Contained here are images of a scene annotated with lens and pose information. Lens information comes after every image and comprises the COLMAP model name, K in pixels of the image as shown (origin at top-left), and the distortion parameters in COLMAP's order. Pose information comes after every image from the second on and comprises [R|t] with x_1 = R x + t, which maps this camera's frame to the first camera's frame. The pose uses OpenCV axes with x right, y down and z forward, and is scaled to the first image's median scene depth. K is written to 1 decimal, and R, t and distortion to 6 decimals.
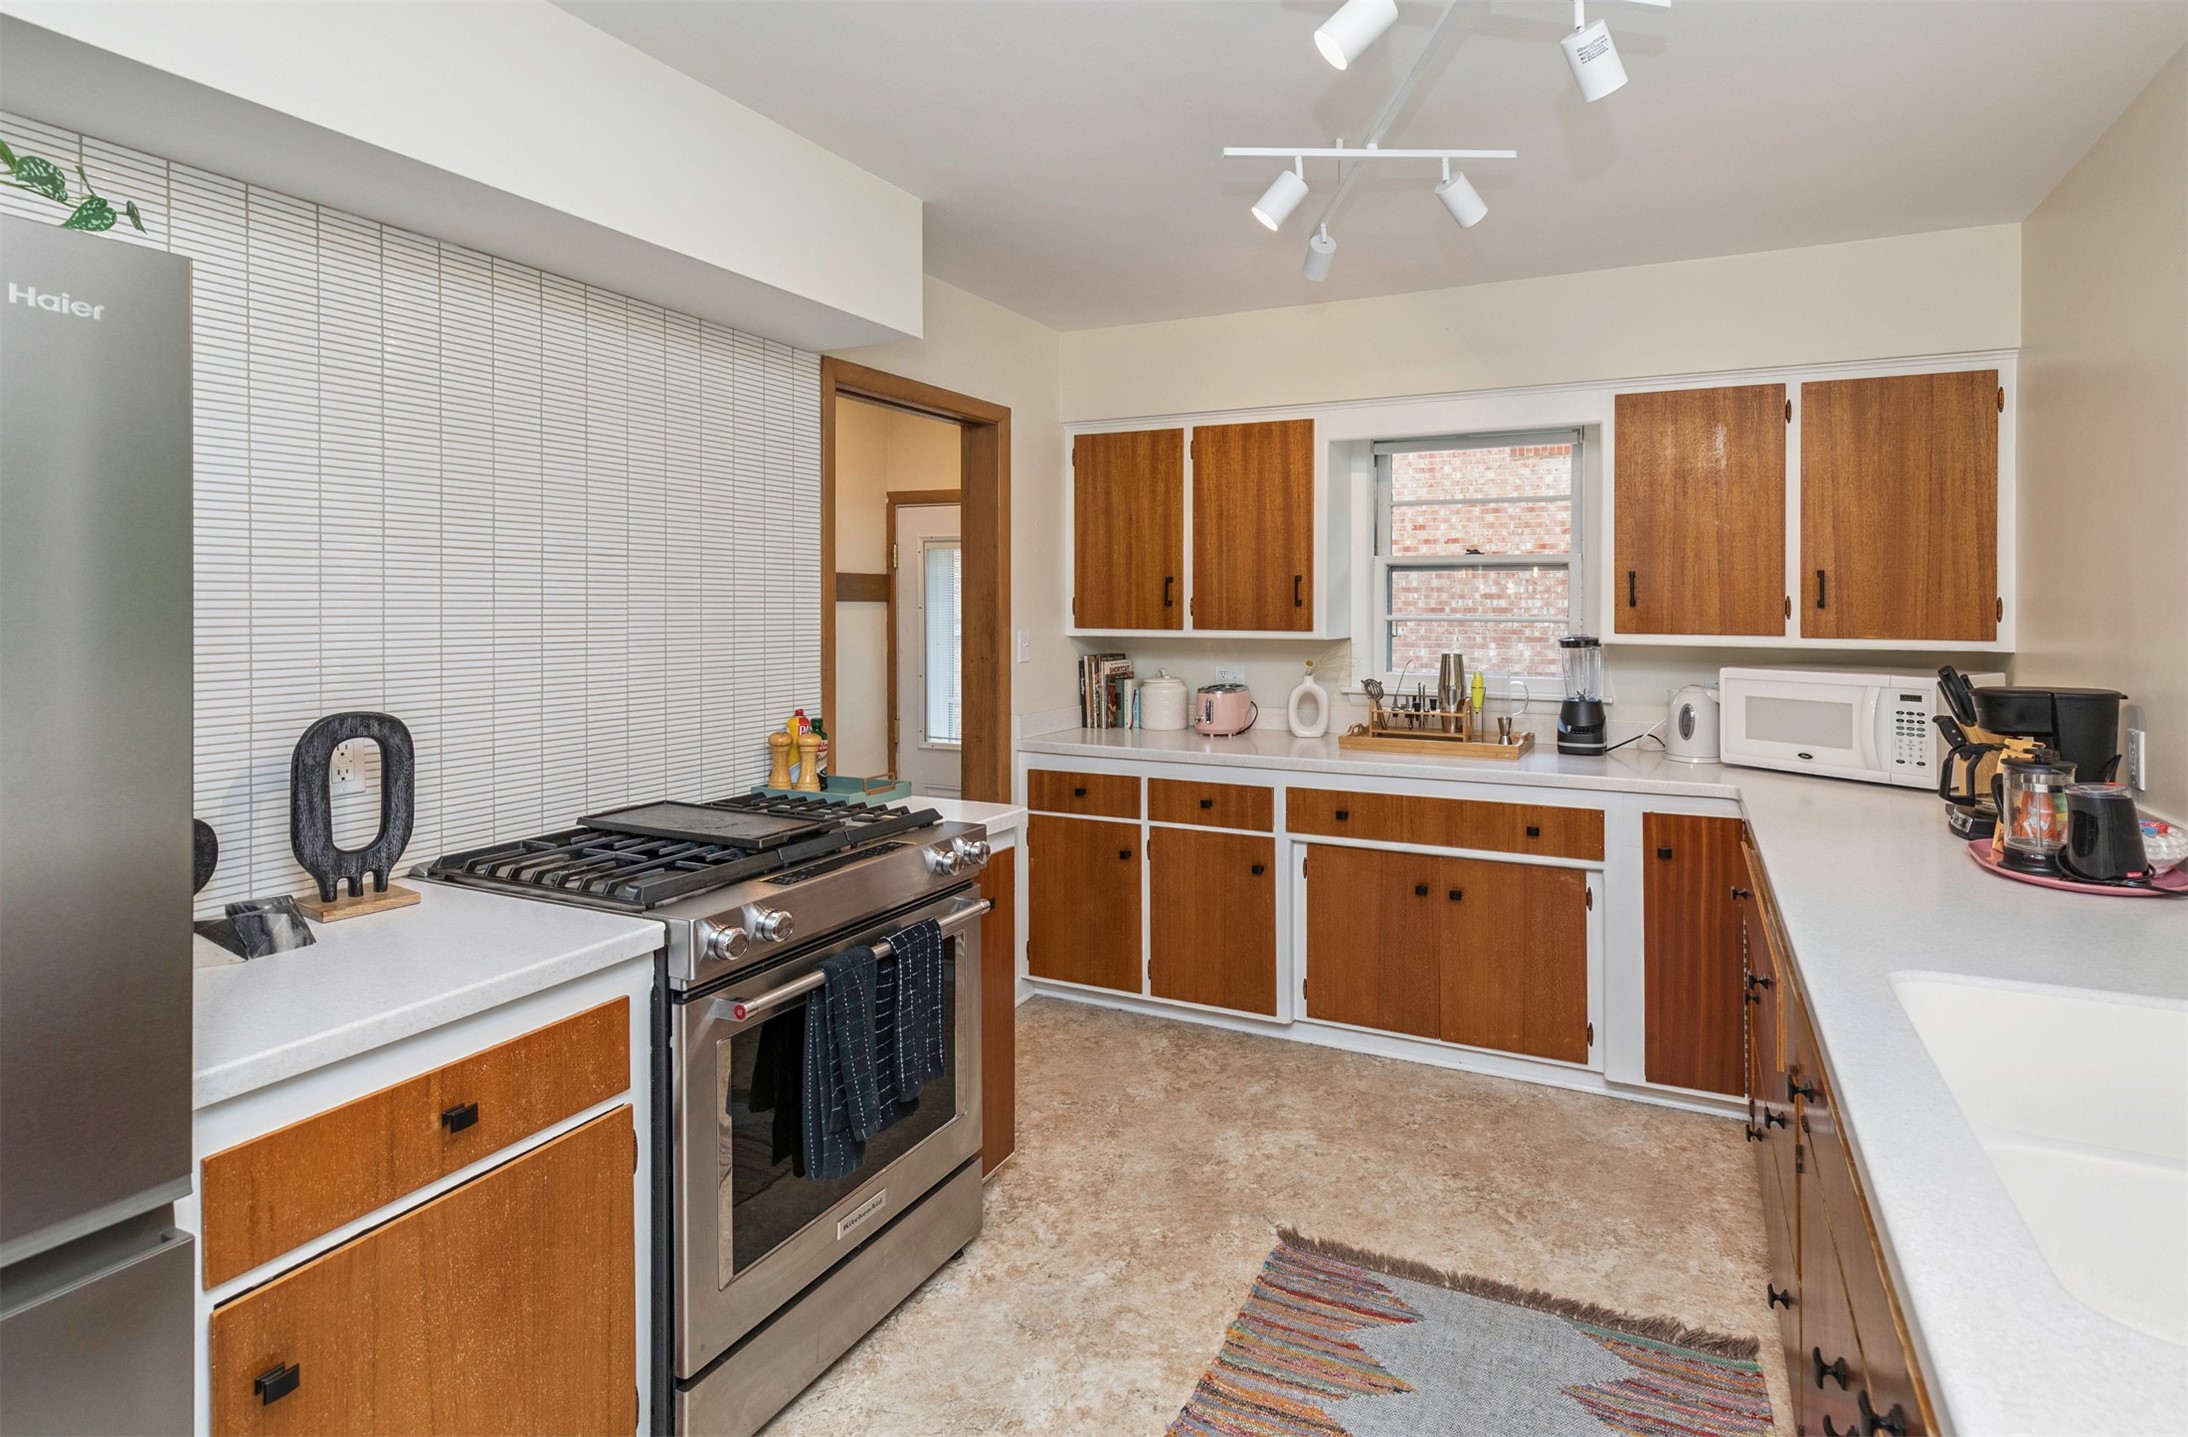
lens RADIAL K [[1151.5, 0, 1090.5], [0, 1151.5, 608.7], [0, 0, 1]] dist [0.005583, -0.009580]
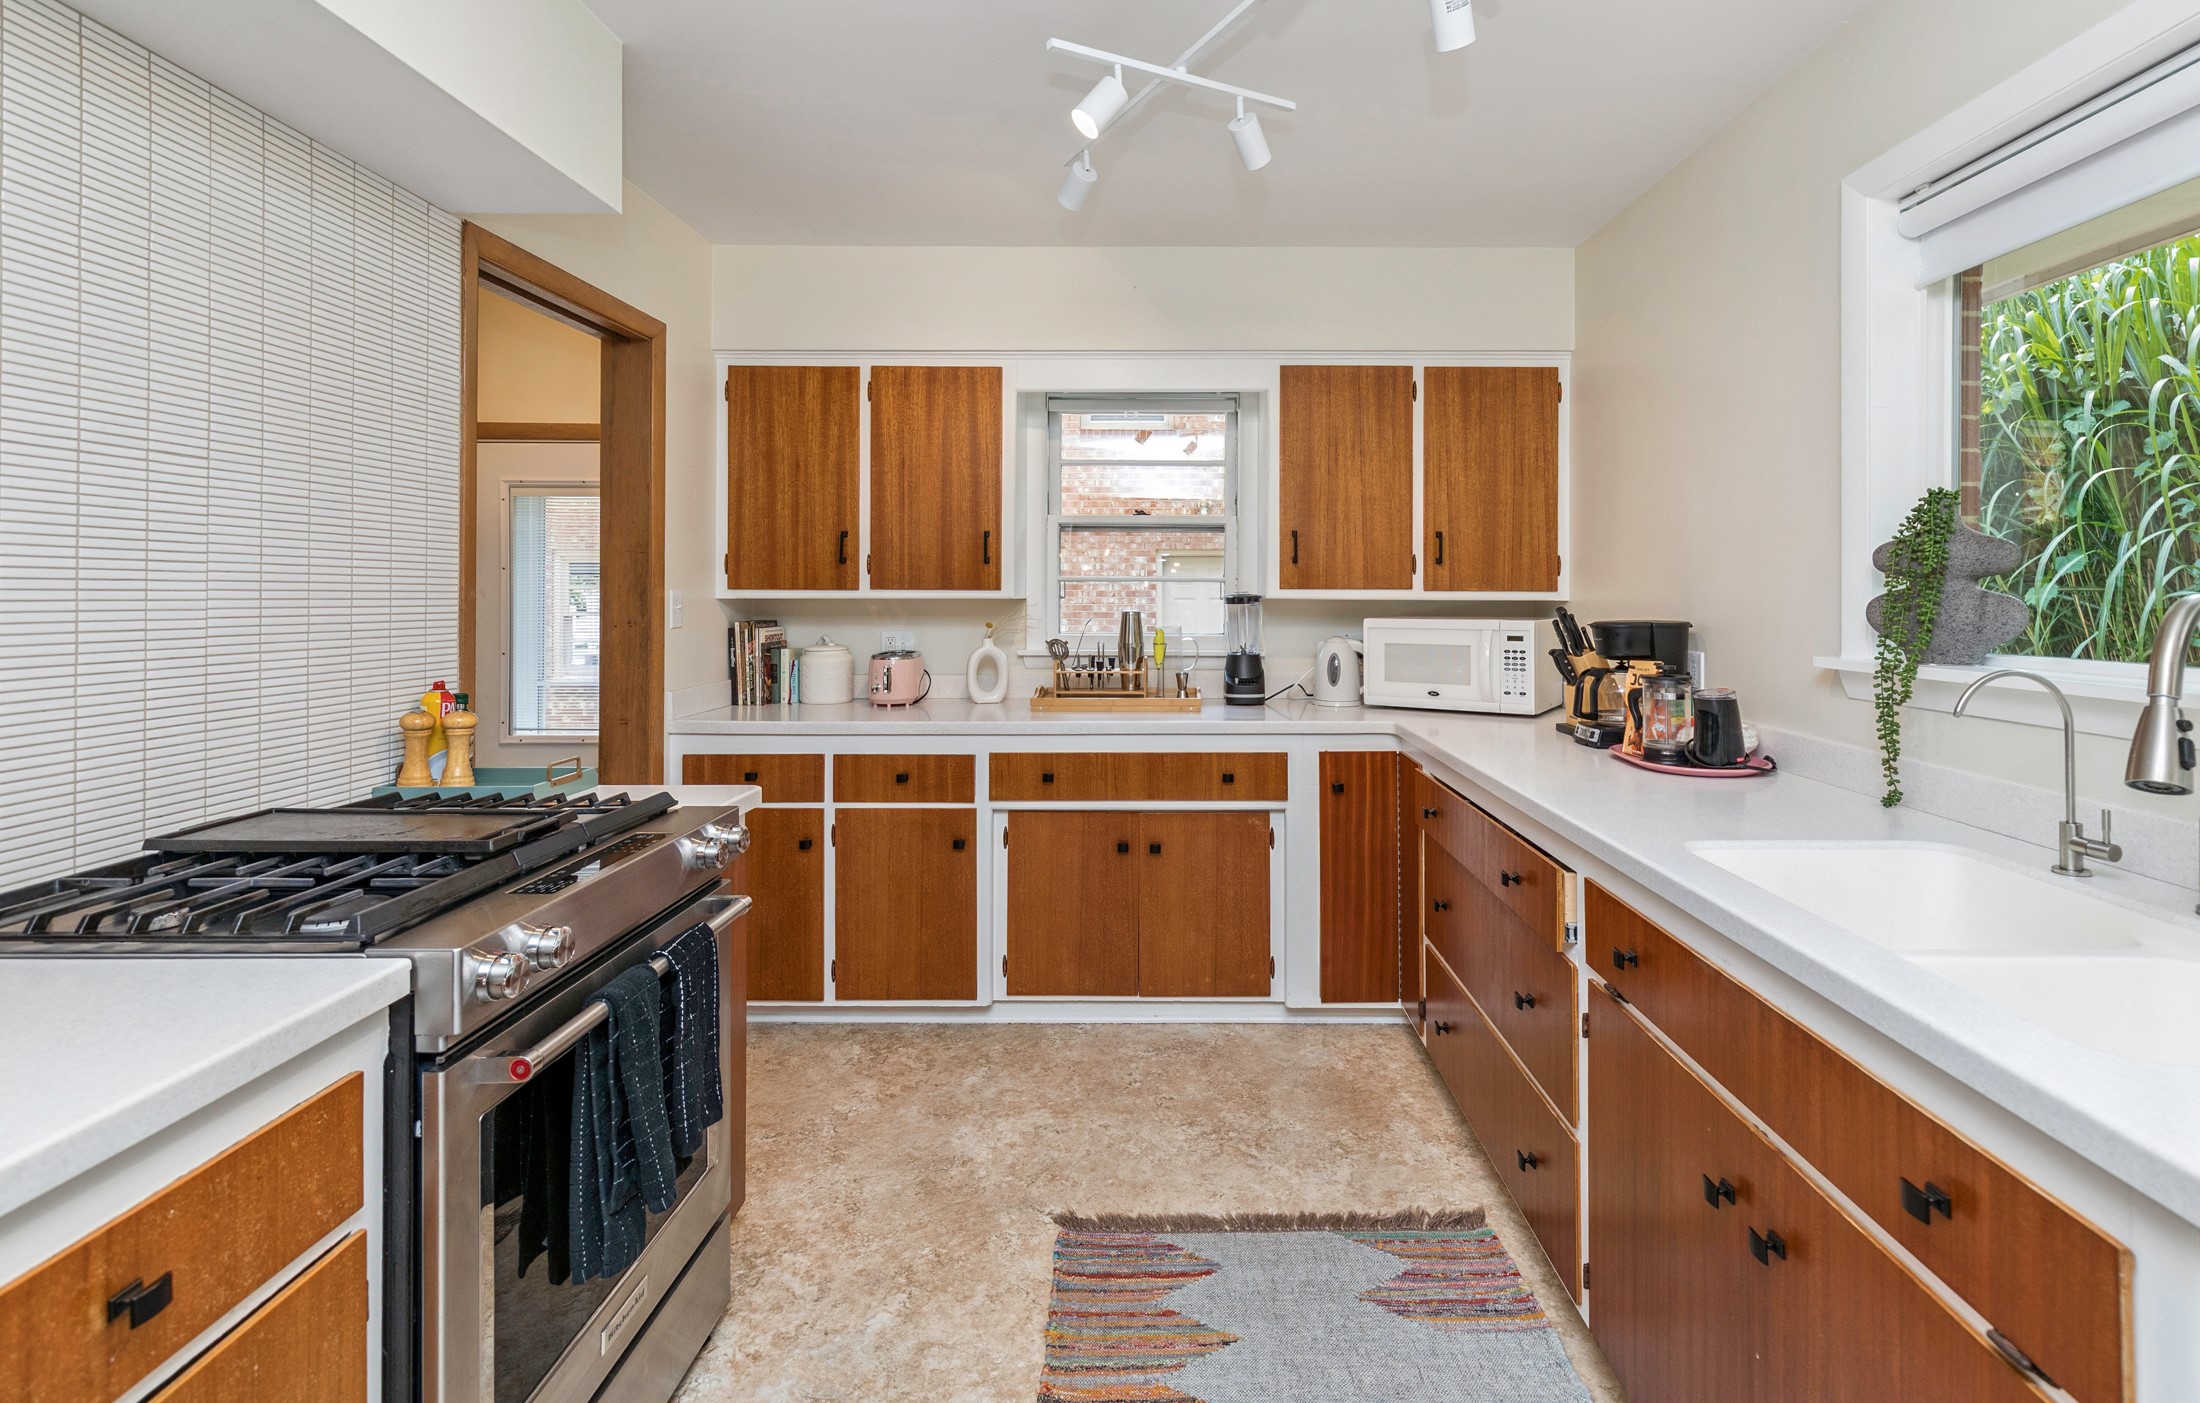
lens RADIAL K [[1179.6, 0, 1157.1], [0, 1179.6, 583.4], [0, 0, 1]] dist [0.001650, -0.003223]
pose [[0.893844, -0.002536, 0.448370, -0.145605], [0.007984, 0.999915, -0.010261, 0.028542], [-0.448307, 0.012752, 0.893789, 0.079028]]
